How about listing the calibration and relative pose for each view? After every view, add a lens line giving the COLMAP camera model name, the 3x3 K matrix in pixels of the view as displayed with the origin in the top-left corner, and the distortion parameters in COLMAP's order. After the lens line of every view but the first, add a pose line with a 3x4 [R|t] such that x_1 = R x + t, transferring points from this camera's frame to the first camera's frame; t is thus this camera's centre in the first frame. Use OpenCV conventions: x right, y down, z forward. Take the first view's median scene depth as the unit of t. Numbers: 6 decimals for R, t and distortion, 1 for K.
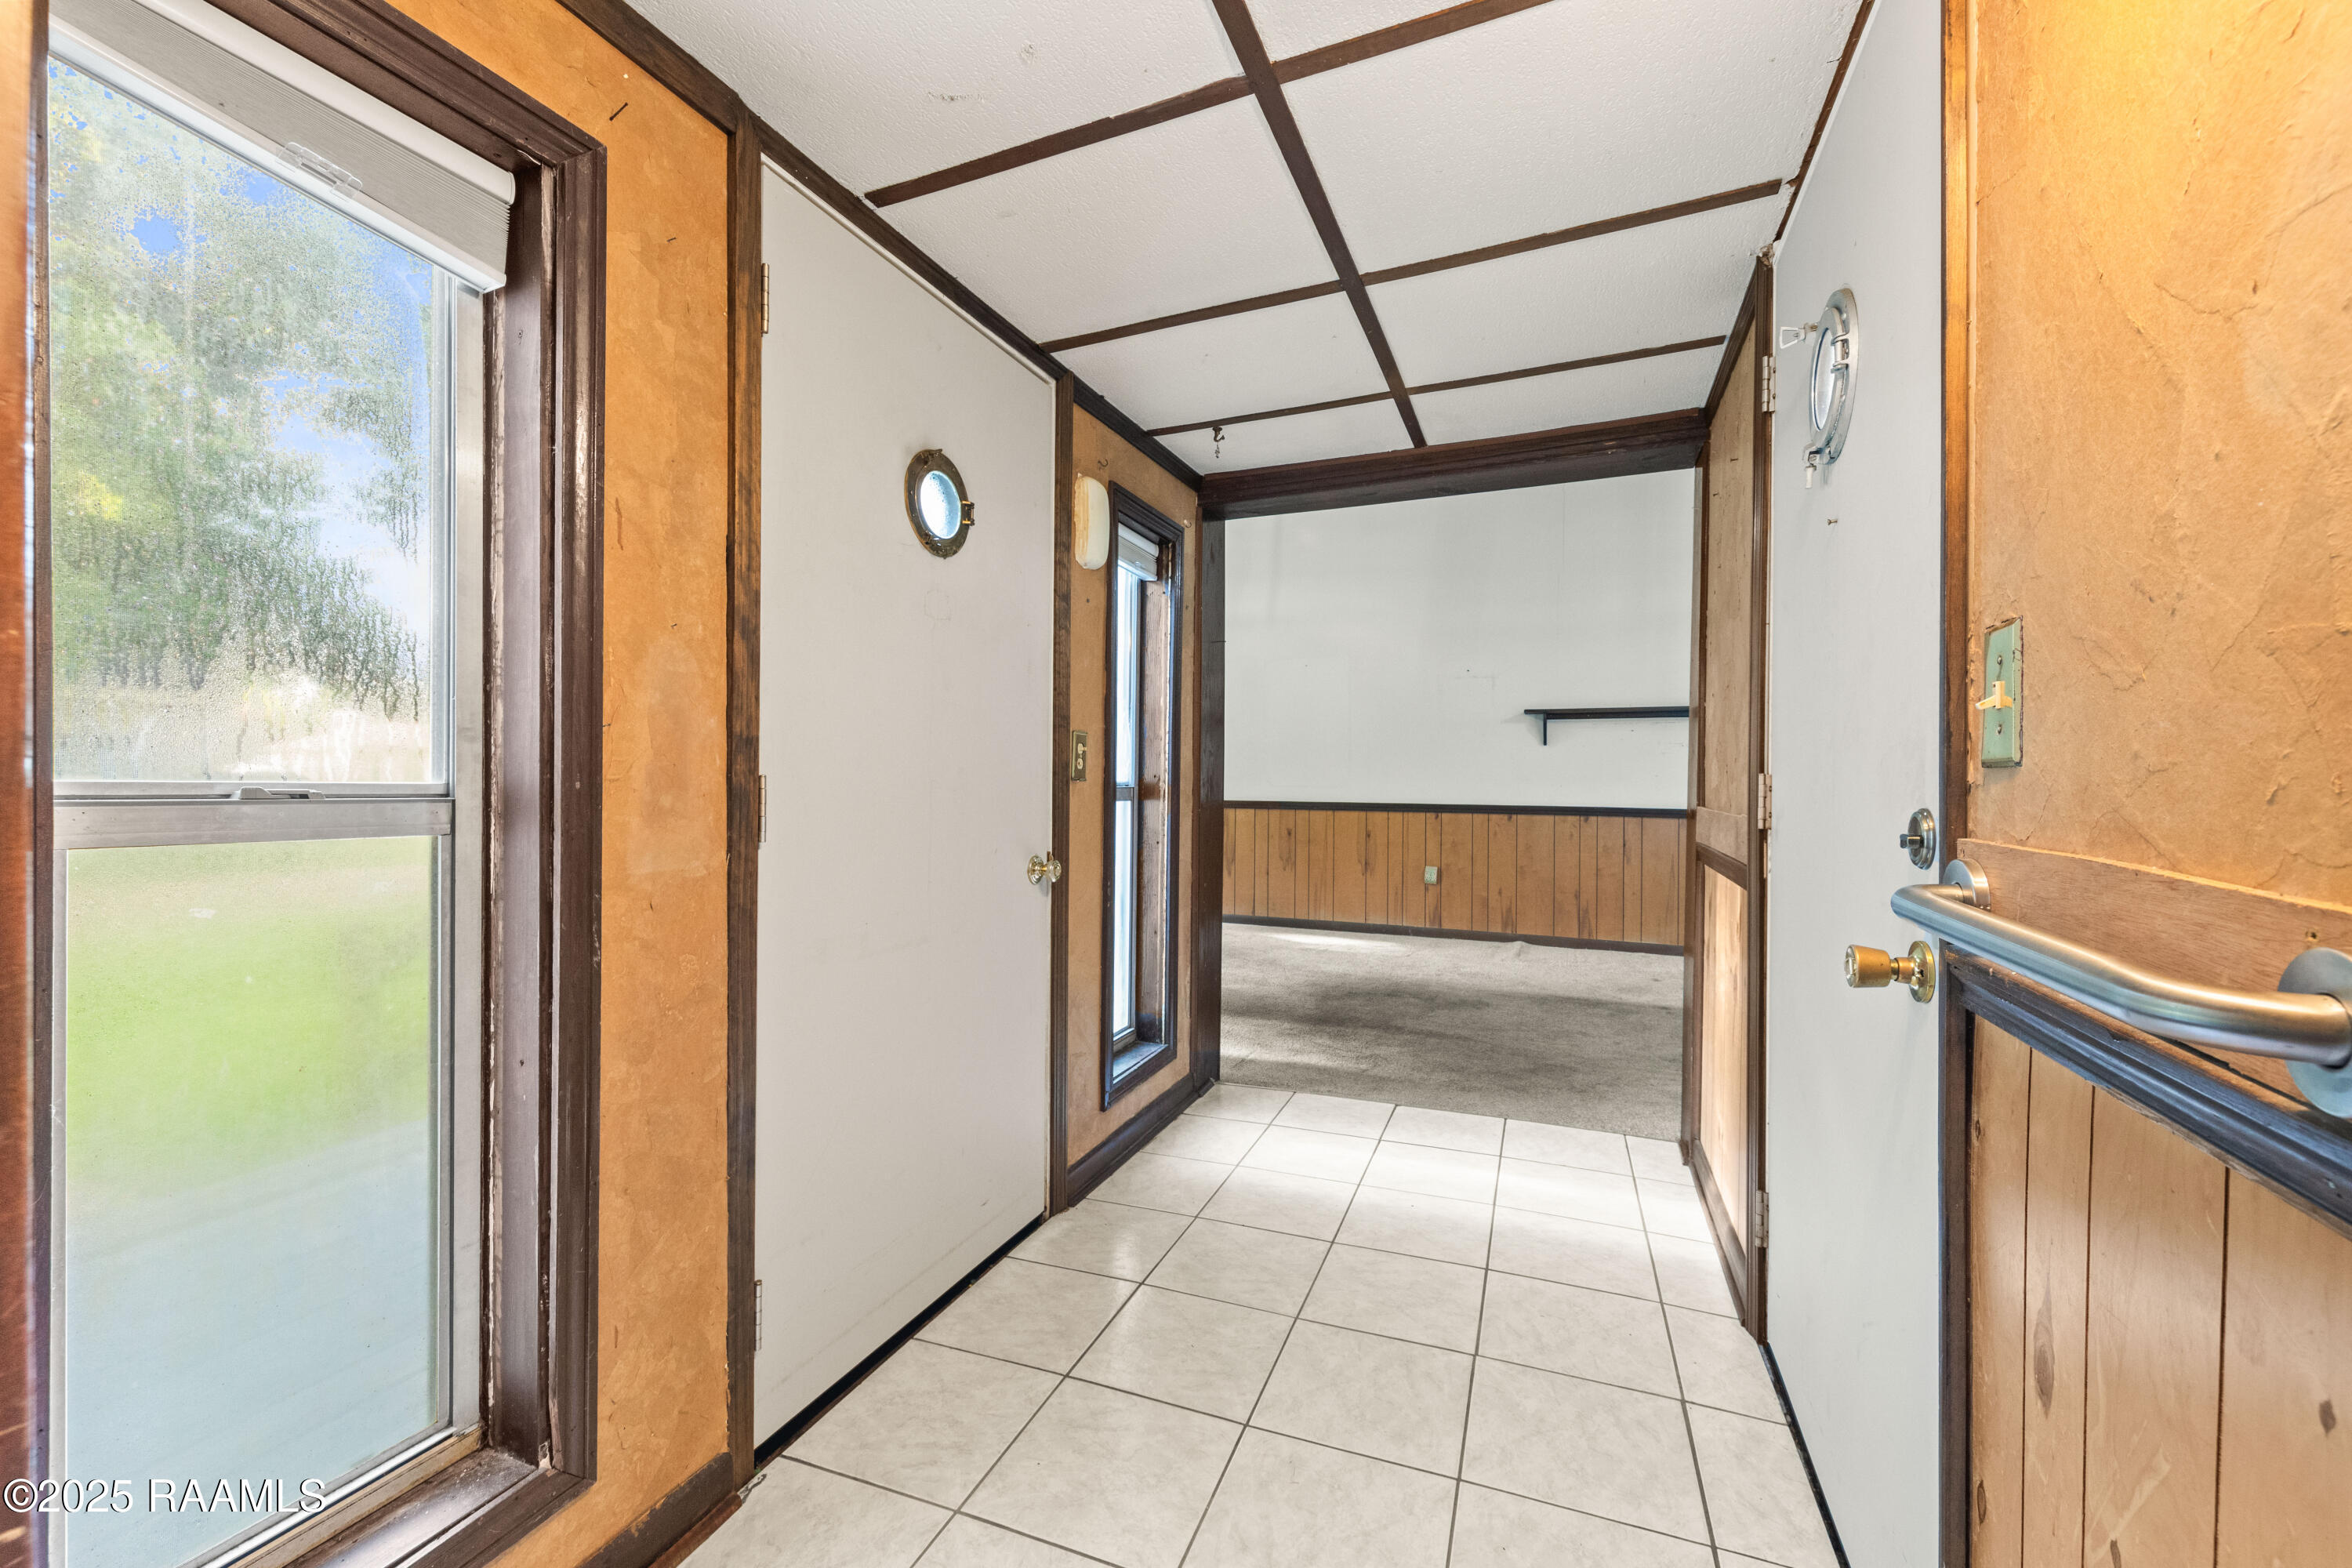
lens RADIAL K [[964.4, 0, 1170.7], [0, 964.4, 779.8], [0, 0, 1]] dist [0.000655, 0.000017]
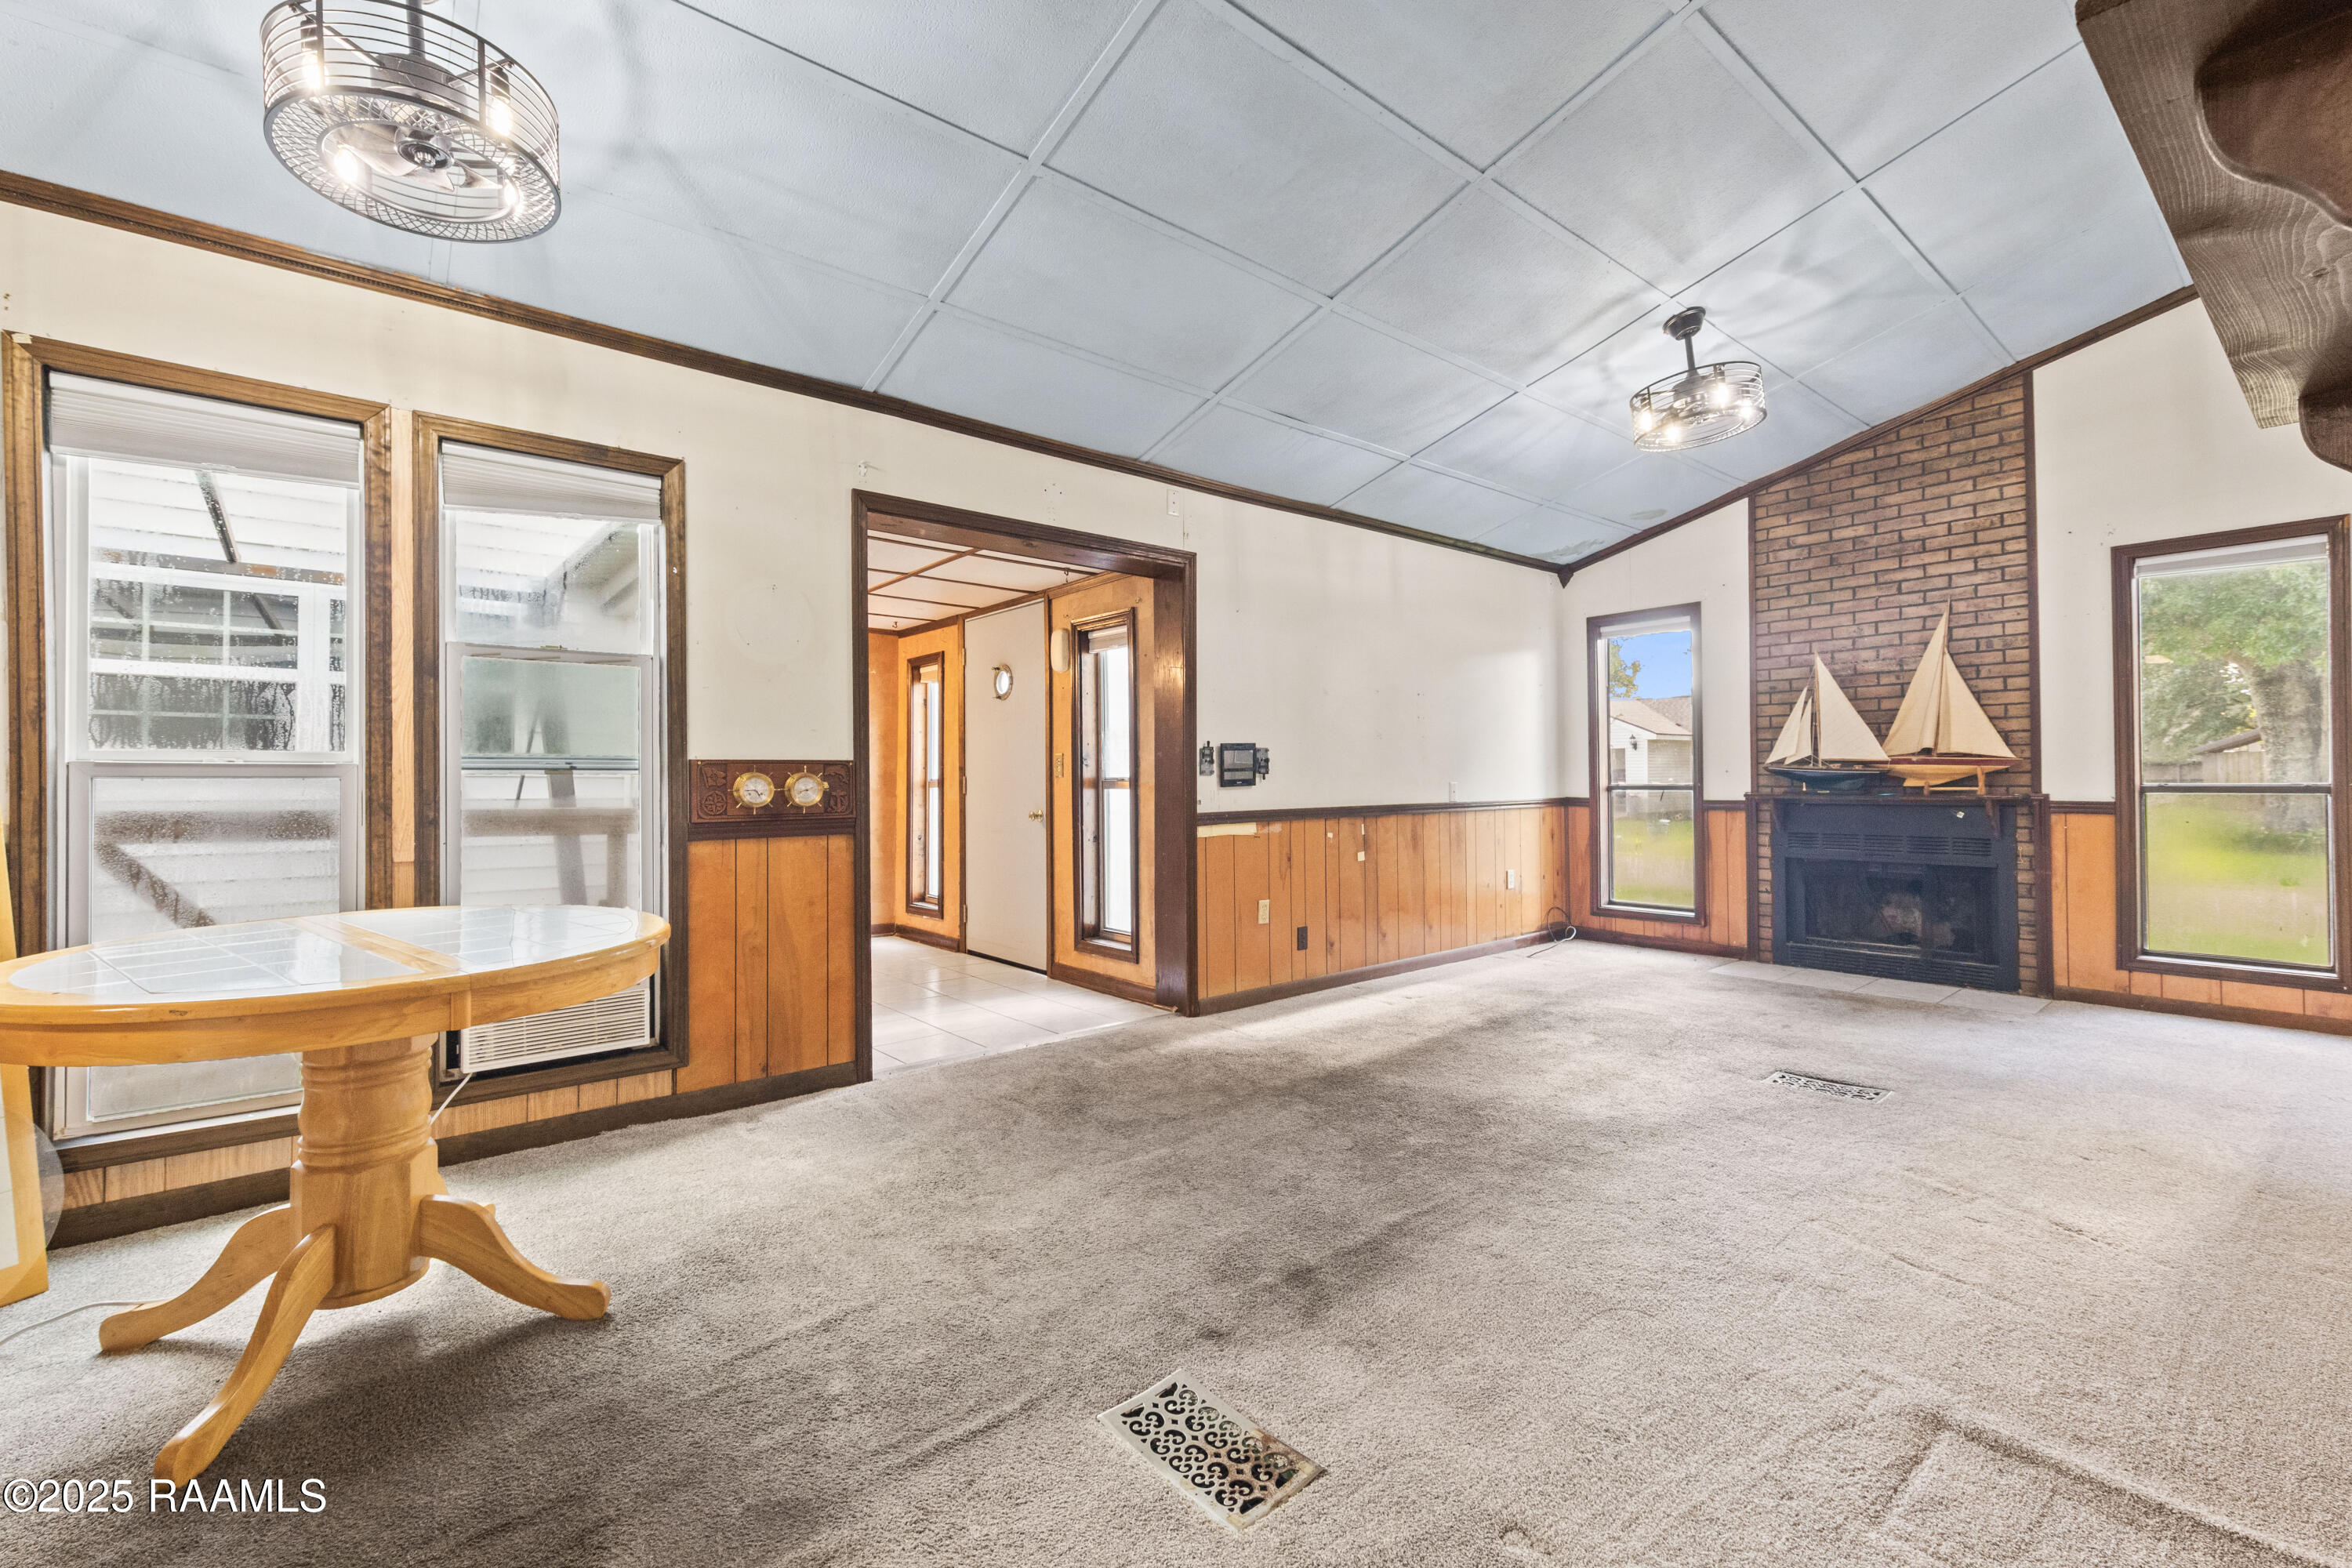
lens RADIAL K [[964.4, 0, 1169.8], [0, 964.4, 776.6], [0, 0, 1]] dist [0.000655, 0.000017]
pose [[-0.464284, -0.002913, -0.885682, 1.152807], [-0.002122, 0.999995, -0.002177, -0.000363], [0.885684, 0.000869, -0.464288, 1.527690]]
